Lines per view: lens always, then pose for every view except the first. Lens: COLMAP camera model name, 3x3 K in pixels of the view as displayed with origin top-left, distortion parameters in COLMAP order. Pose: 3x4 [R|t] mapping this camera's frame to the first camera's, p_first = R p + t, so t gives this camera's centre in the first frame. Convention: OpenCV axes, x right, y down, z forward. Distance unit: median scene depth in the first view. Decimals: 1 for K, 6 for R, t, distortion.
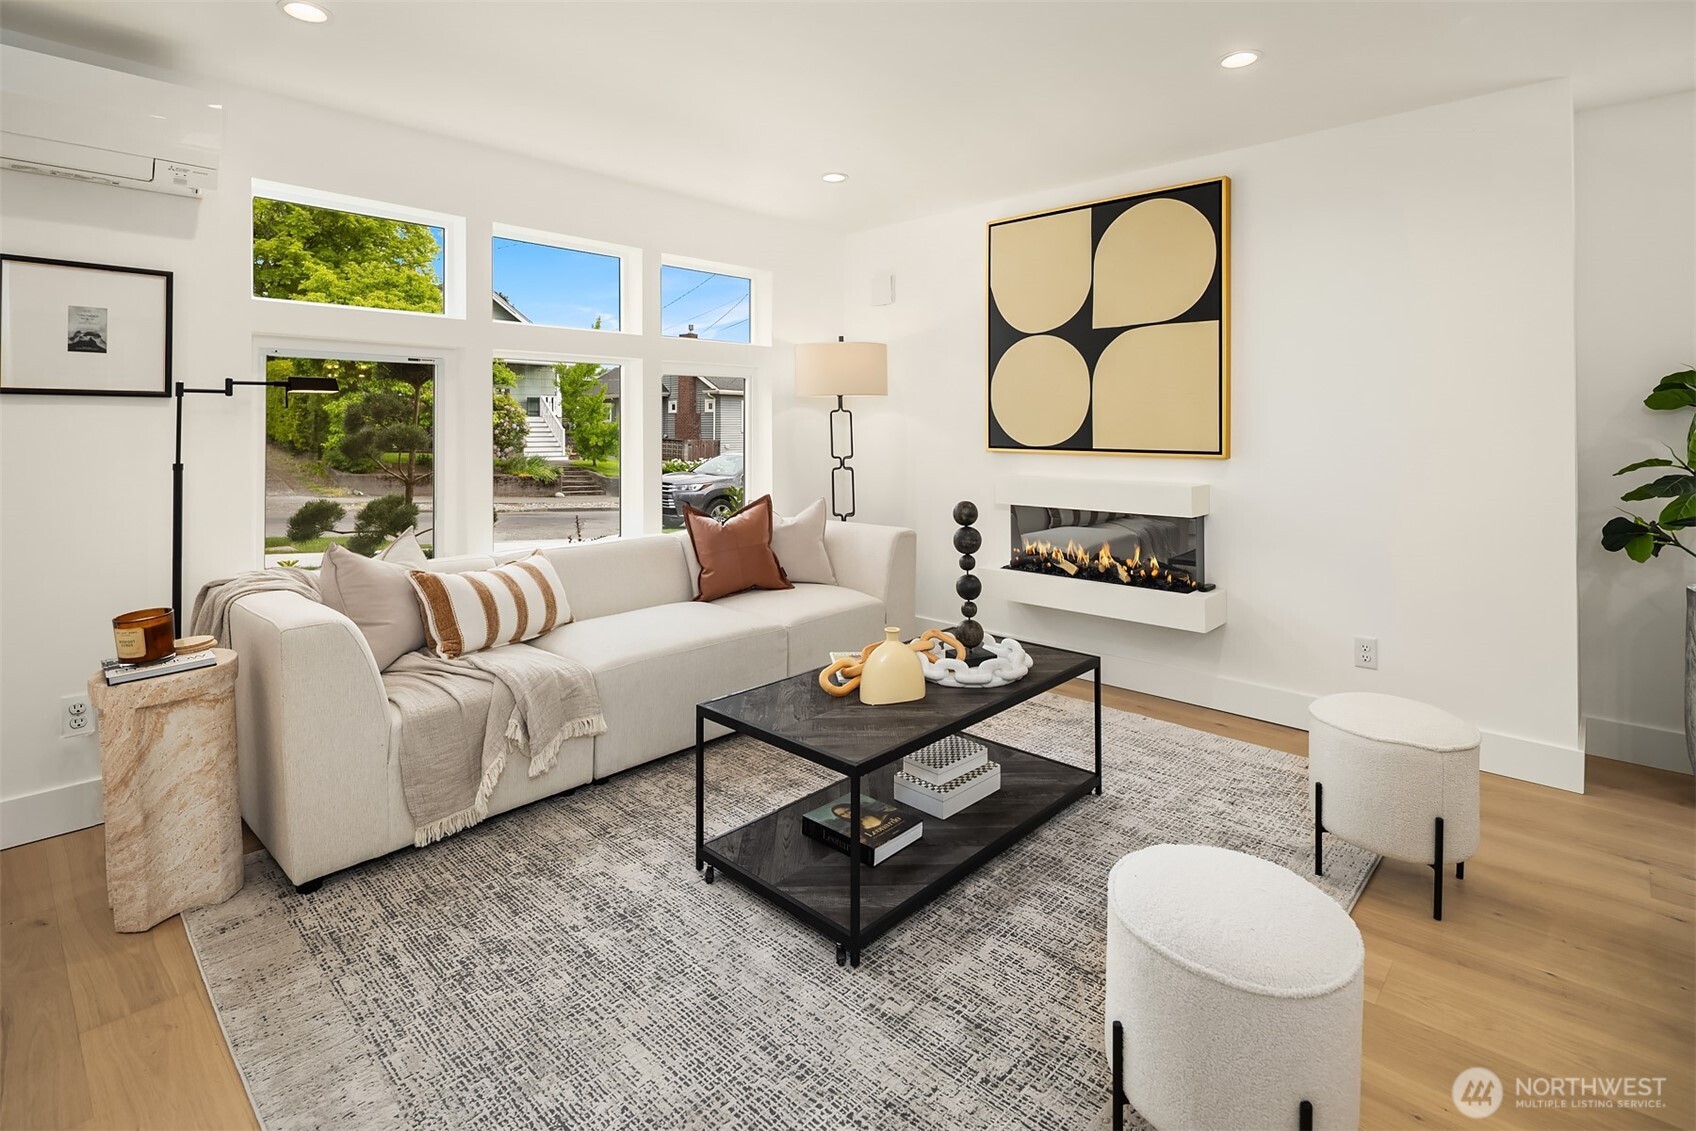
lens RADIAL K [[847.0, 0, 859.0], [0, 847.0, 408.5], [0, 0, 1]] dist [0.005229, -0.004891]
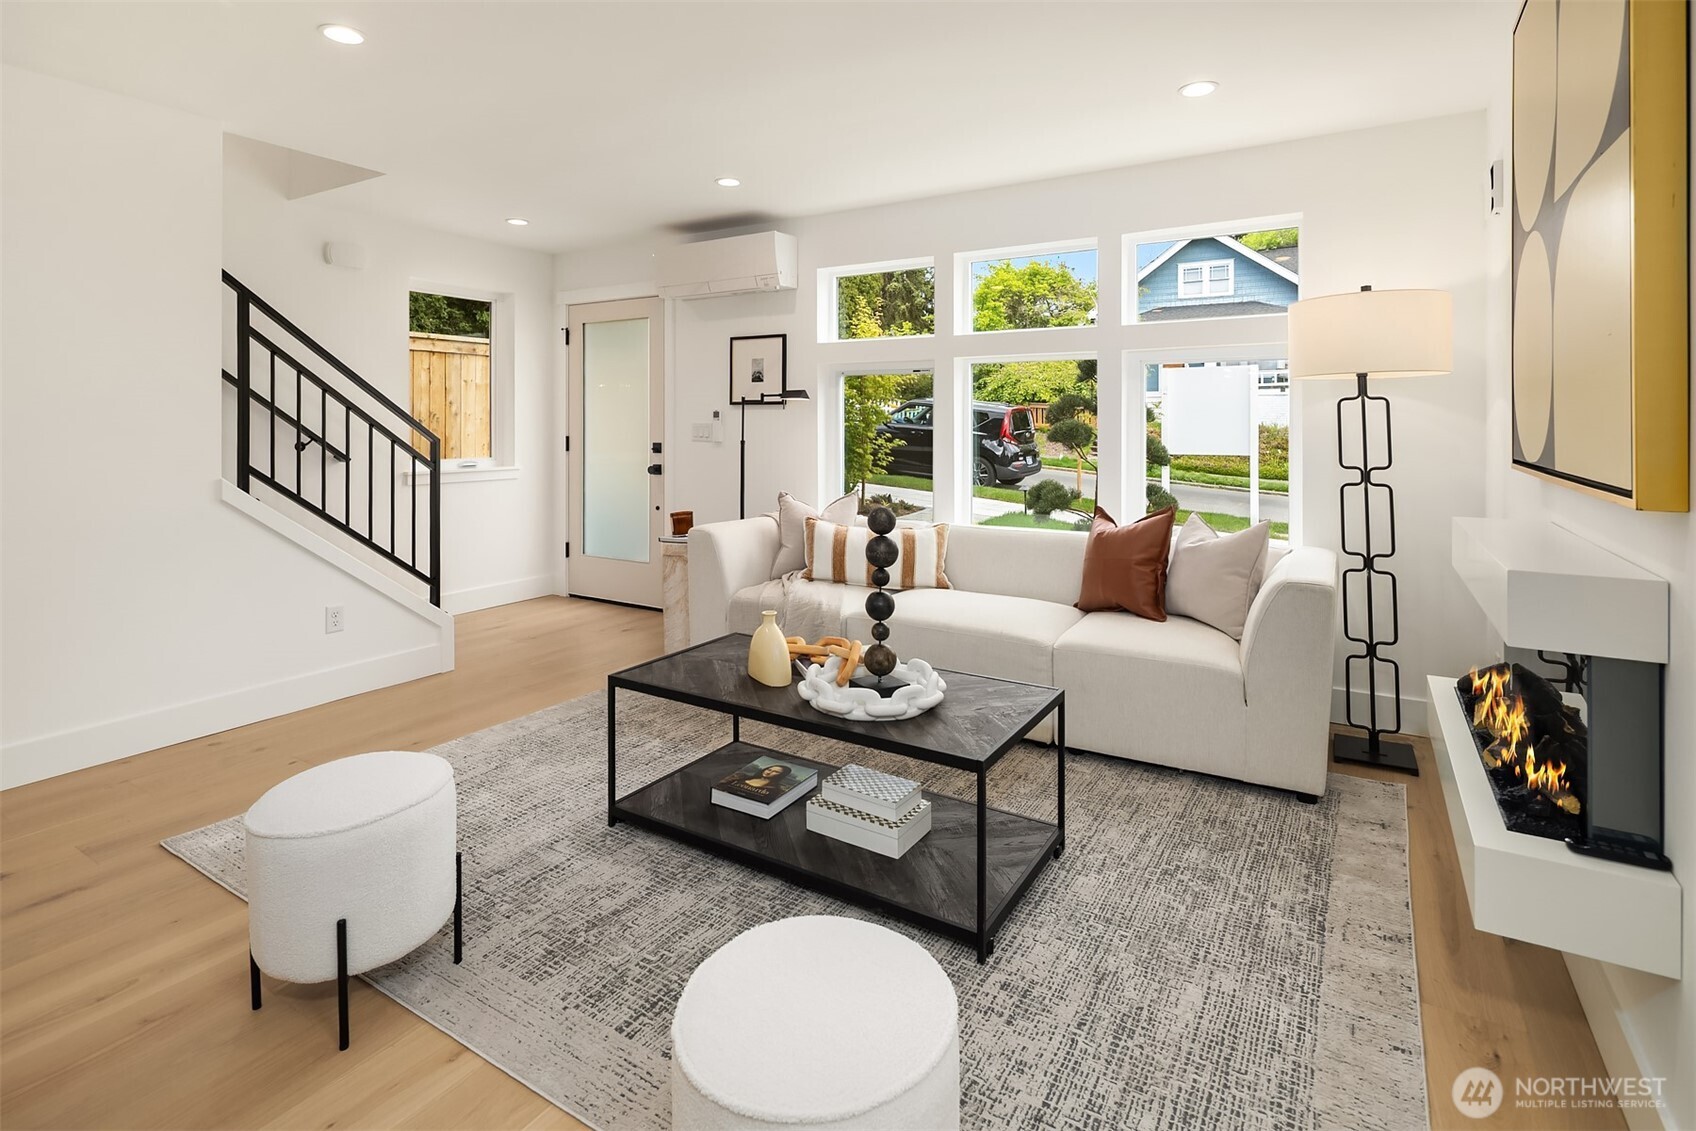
lens RADIAL K [[847.0, 0, 834.6], [0, 847.0, 420.9], [0, 0, 1]] dist [0.005229, -0.004891]
pose [[0.171146, -0.001233, -0.985245, 0.725712], [0.018480, 0.999827, 0.001959, 0.015023], [0.985072, -0.018543, 0.171139, 0.604380]]
